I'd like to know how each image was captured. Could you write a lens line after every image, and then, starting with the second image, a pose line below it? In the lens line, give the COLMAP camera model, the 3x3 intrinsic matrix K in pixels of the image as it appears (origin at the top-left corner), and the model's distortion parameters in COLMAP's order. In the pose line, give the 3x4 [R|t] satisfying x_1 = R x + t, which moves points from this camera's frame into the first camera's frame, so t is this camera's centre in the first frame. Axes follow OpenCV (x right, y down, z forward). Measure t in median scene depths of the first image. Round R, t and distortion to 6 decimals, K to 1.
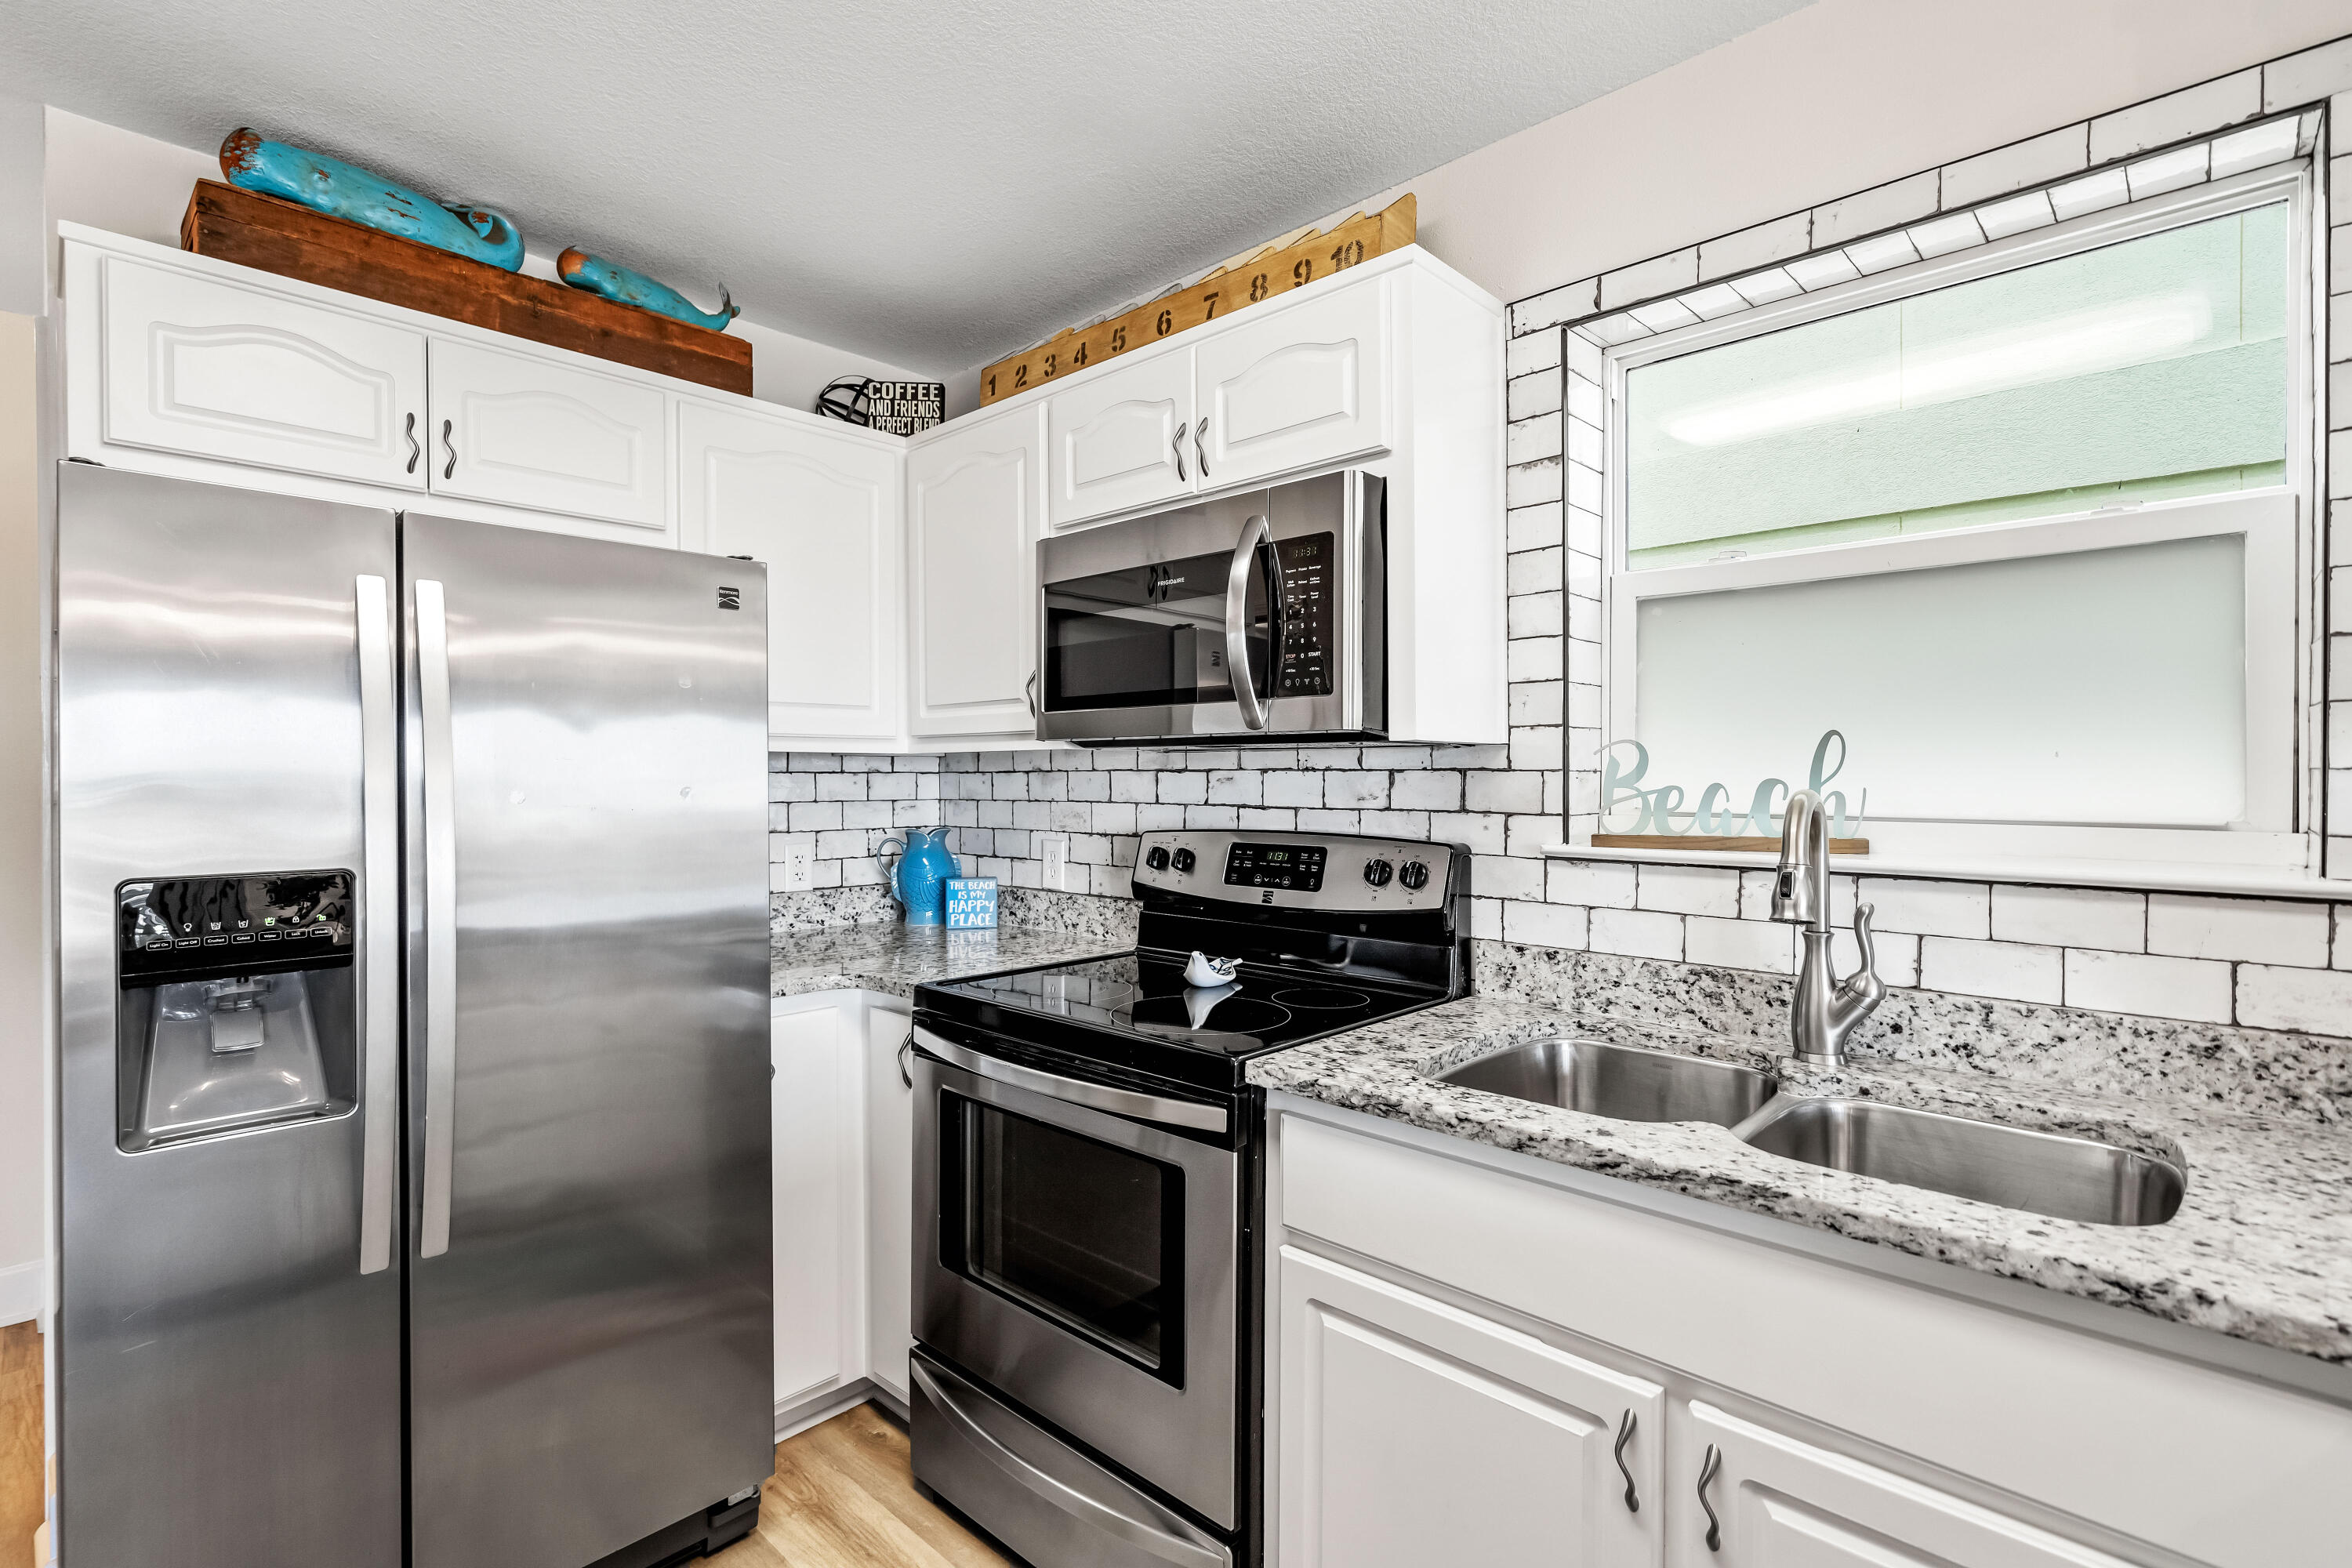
lens RADIAL K [[1094.5, 0, 1169.4], [0, 1094.5, 781.7], [0, 0, 1]] dist [-0.000299, -0.000214]
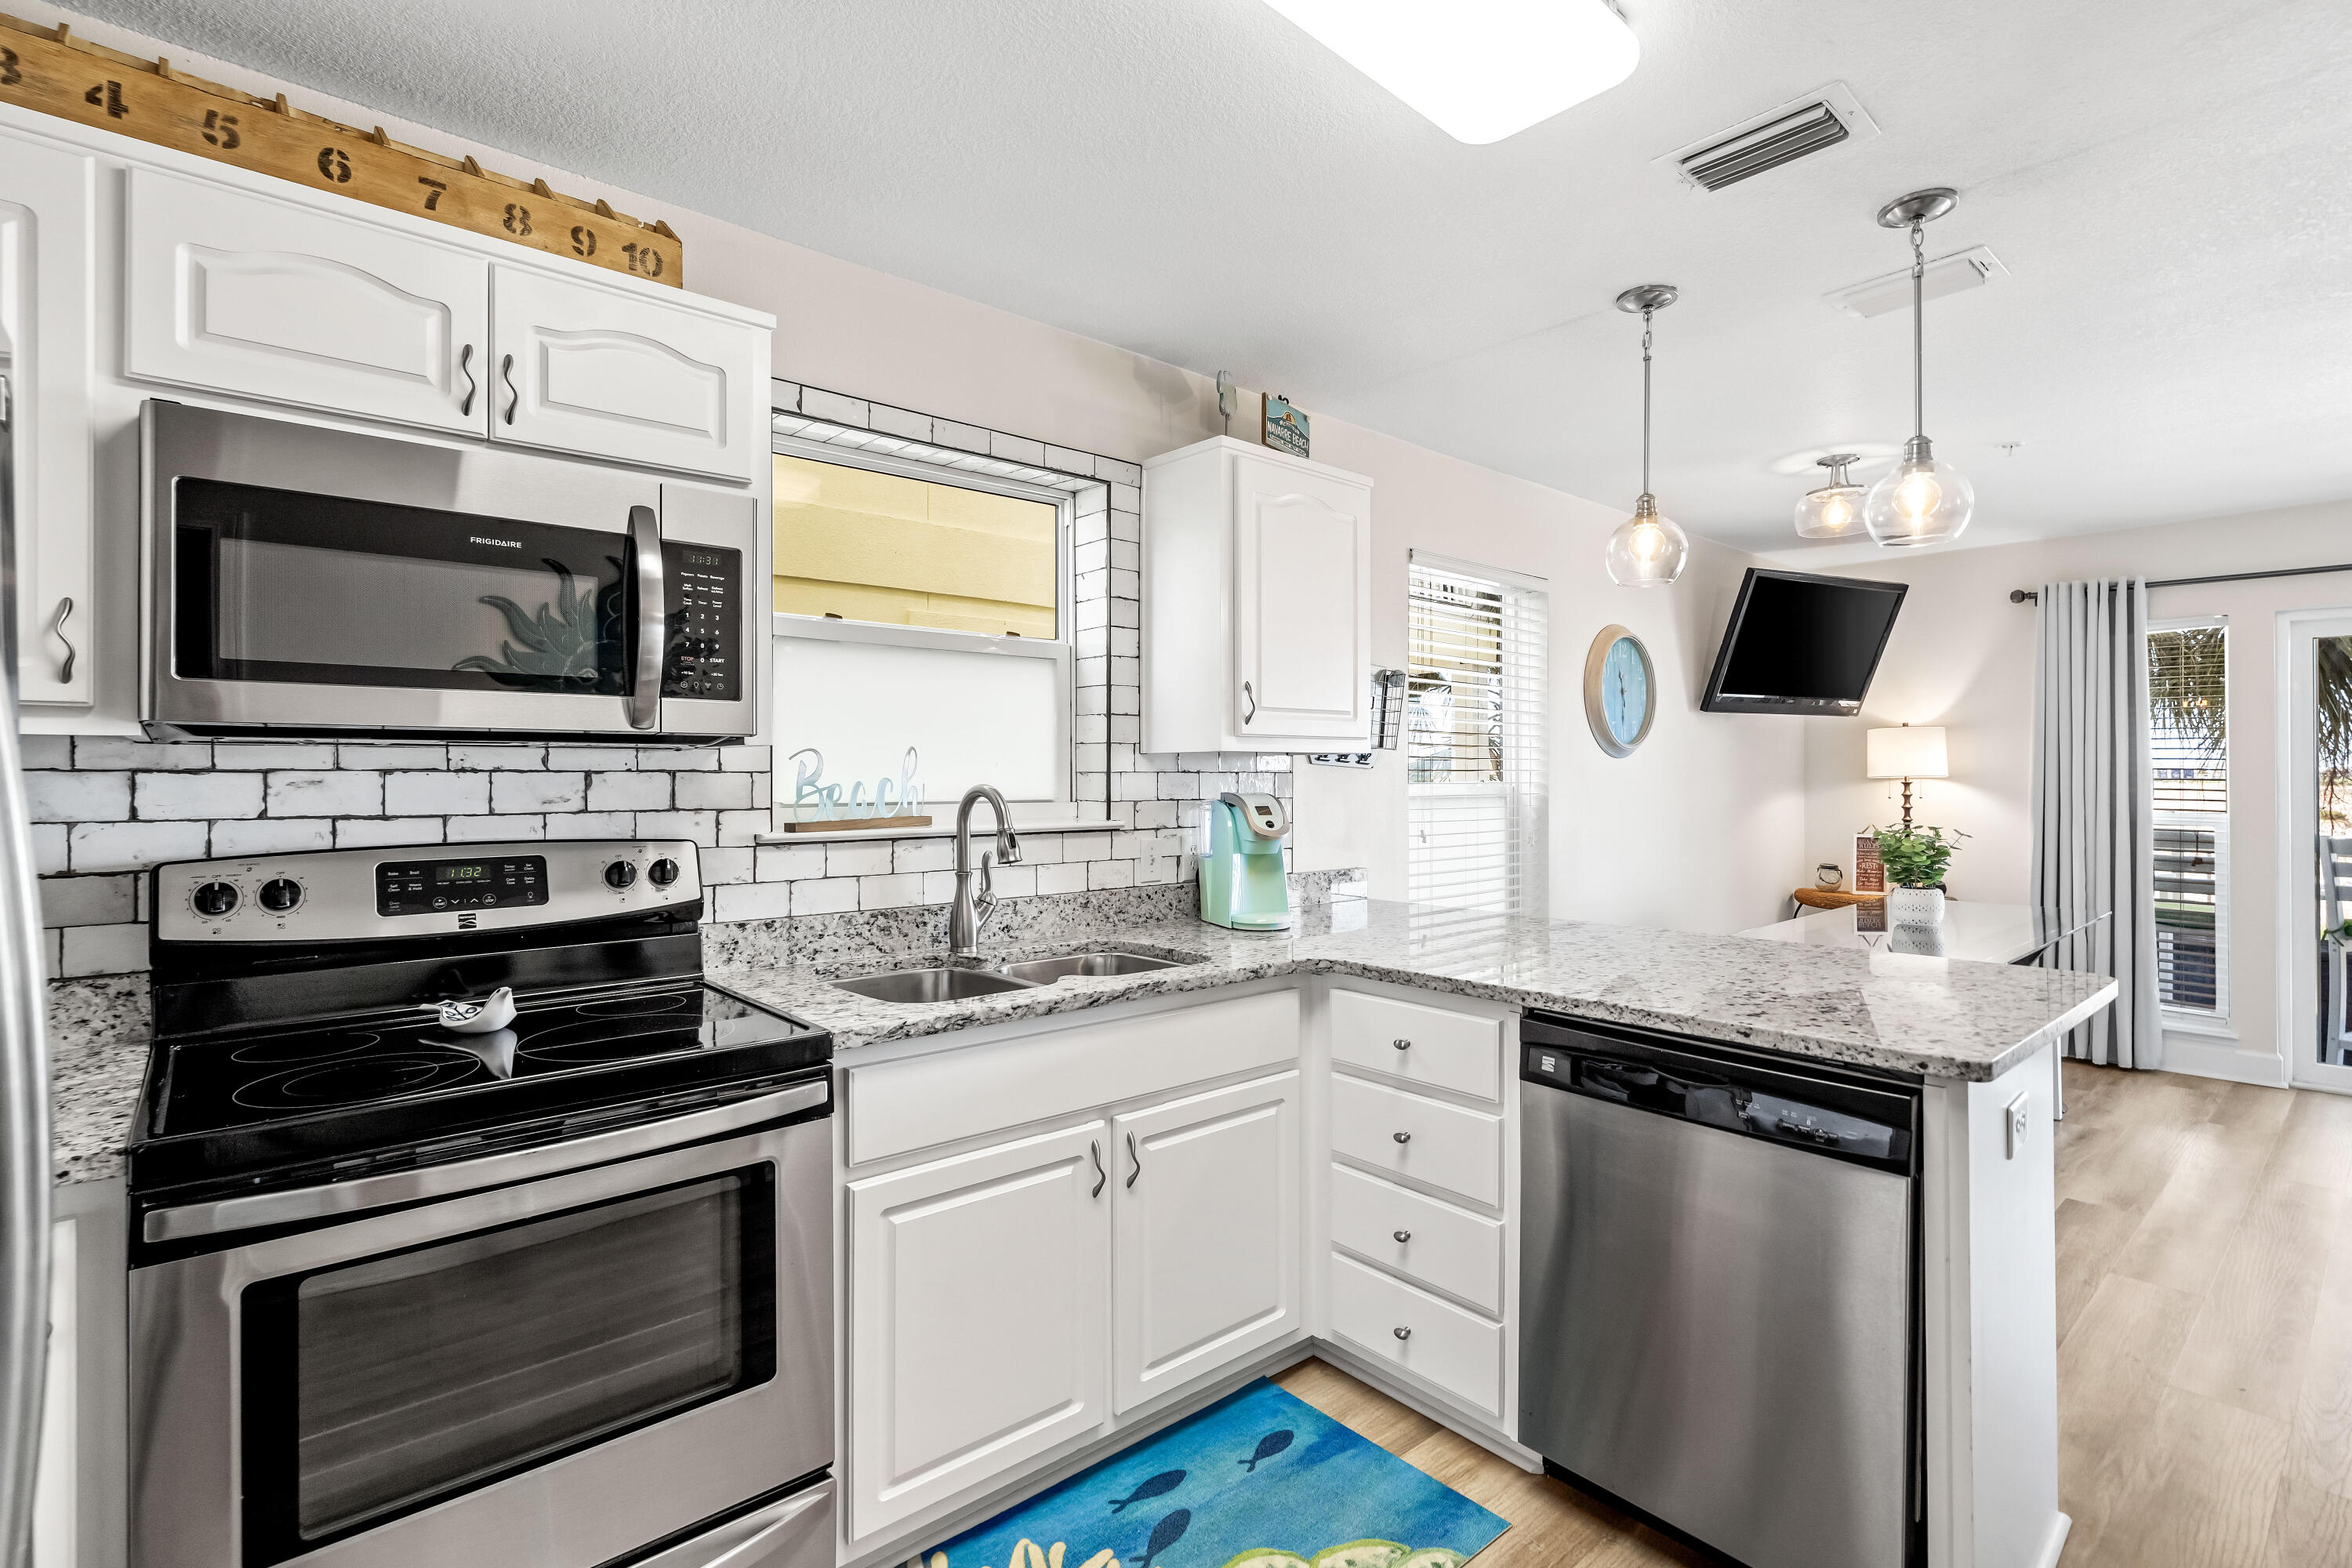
lens RADIAL K [[1094.5, 0, 1170.0], [0, 1094.5, 768.9], [0, 0, 1]] dist [-0.000299, -0.000214]
pose [[0.094741, 0.004323, 0.995493, -0.759126], [0.007388, 0.999960, -0.005046, -0.004207], [-0.995475, 0.007833, 0.094706, 0.412509]]
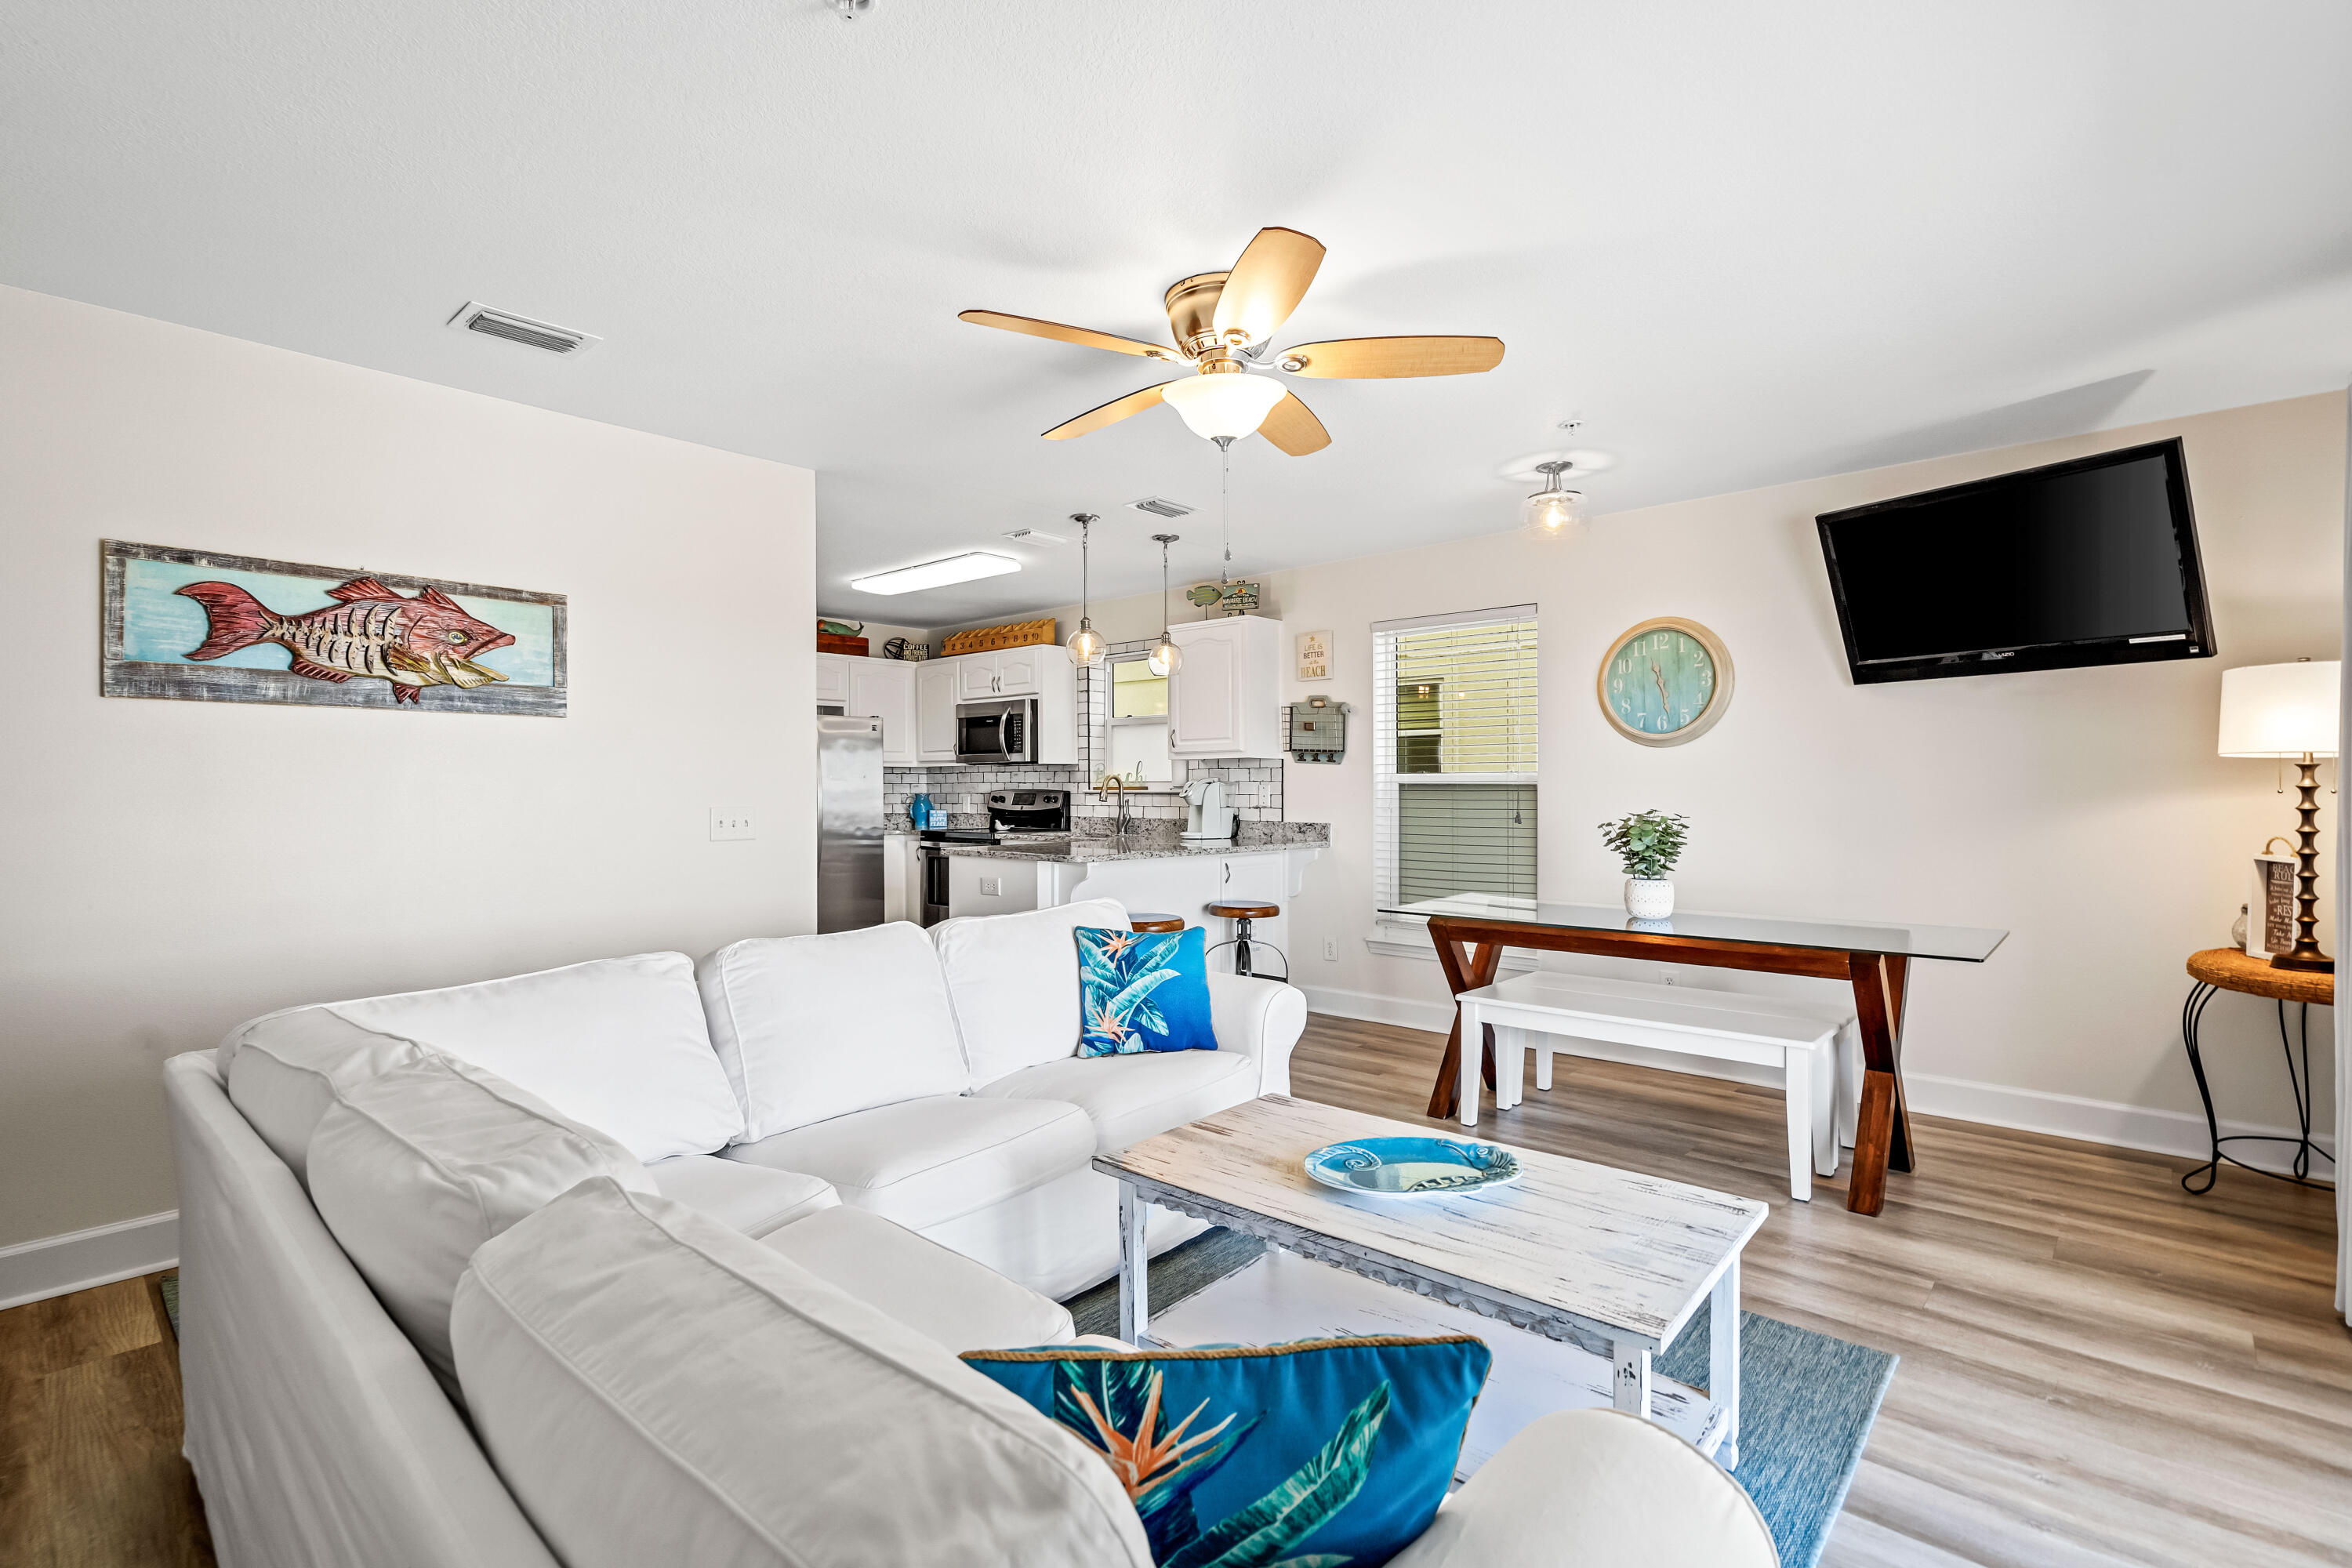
lens RADIAL K [[1094.5, 0, 1172.5], [0, 1094.5, 786.9], [0, 0, 1]] dist [-0.000299, -0.000214]
pose [[0.999823, -0.001353, 0.018766, 0.545887], [0.001490, 0.999972, -0.007293, 0.069707], [-0.018756, 0.007319, 0.999797, -2.705874]]
